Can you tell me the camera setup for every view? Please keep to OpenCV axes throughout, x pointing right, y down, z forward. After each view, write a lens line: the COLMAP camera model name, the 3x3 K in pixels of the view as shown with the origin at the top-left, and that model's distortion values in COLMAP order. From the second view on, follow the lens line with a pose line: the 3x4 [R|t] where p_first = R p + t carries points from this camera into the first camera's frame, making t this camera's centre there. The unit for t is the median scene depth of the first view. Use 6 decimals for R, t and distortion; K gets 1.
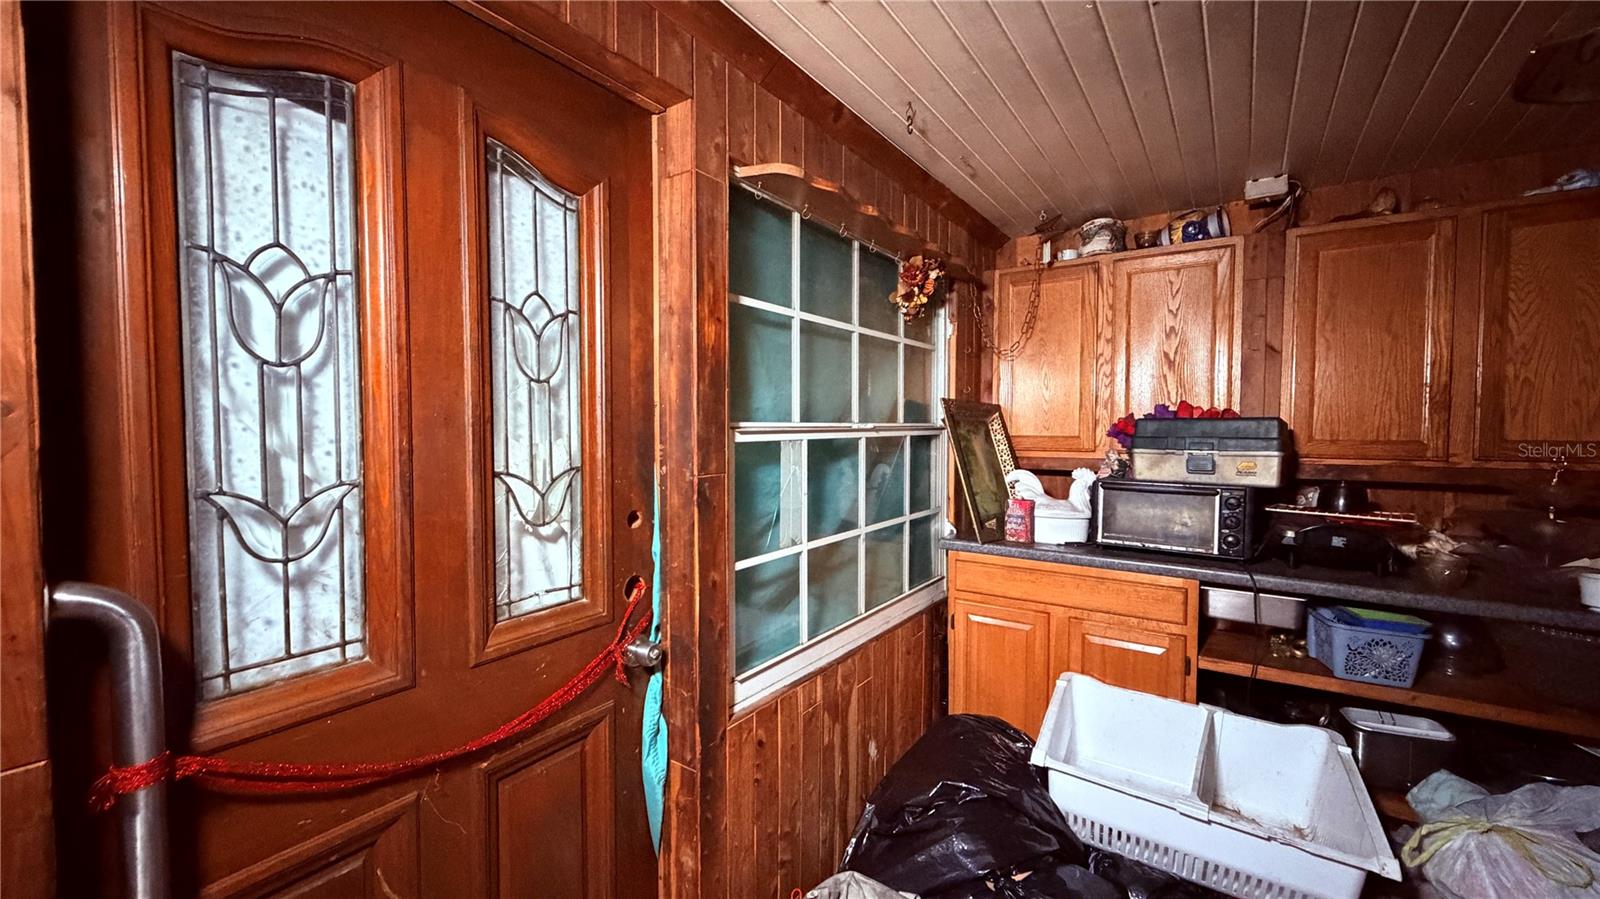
lens RADIAL K [[645.4, 0, 795.9], [0, 645.4, 452.3], [0, 0, 1]] dist [0.003883, 0.000112]
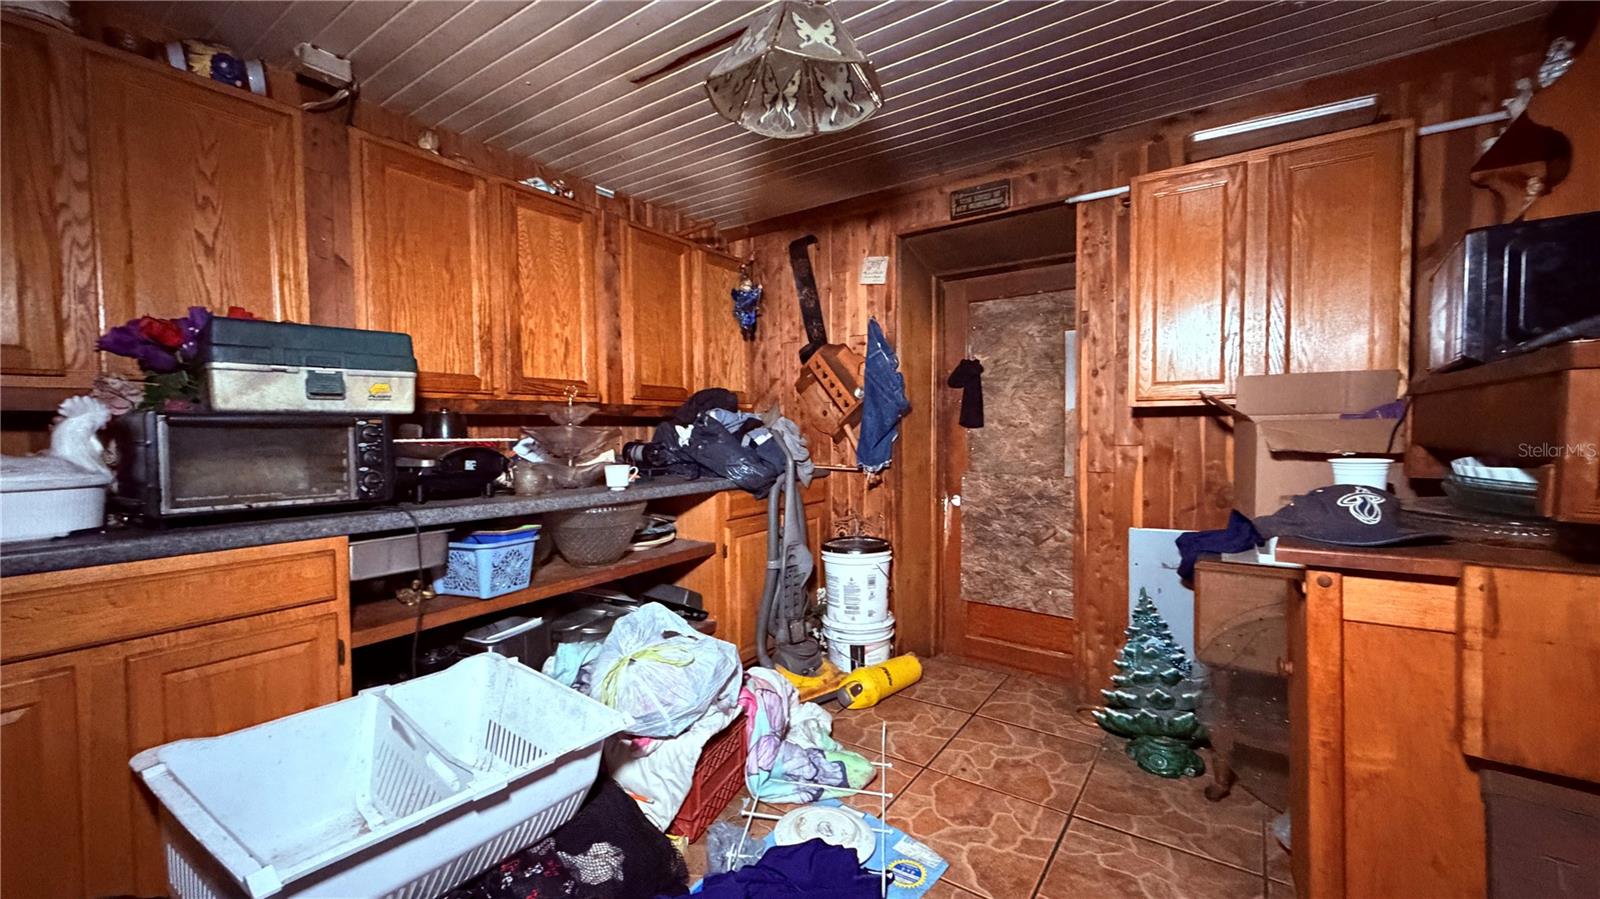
lens RADIAL K [[645.4, 0, 798.6], [0, 645.4, 448.1], [0, 0, 1]] dist [0.003883, 0.000112]
pose [[-0.002335, -0.035927, 0.999352, -0.137975], [0.046071, 0.998289, 0.035997, 0.090731], [-0.998935, 0.046126, -0.000676, 0.453059]]
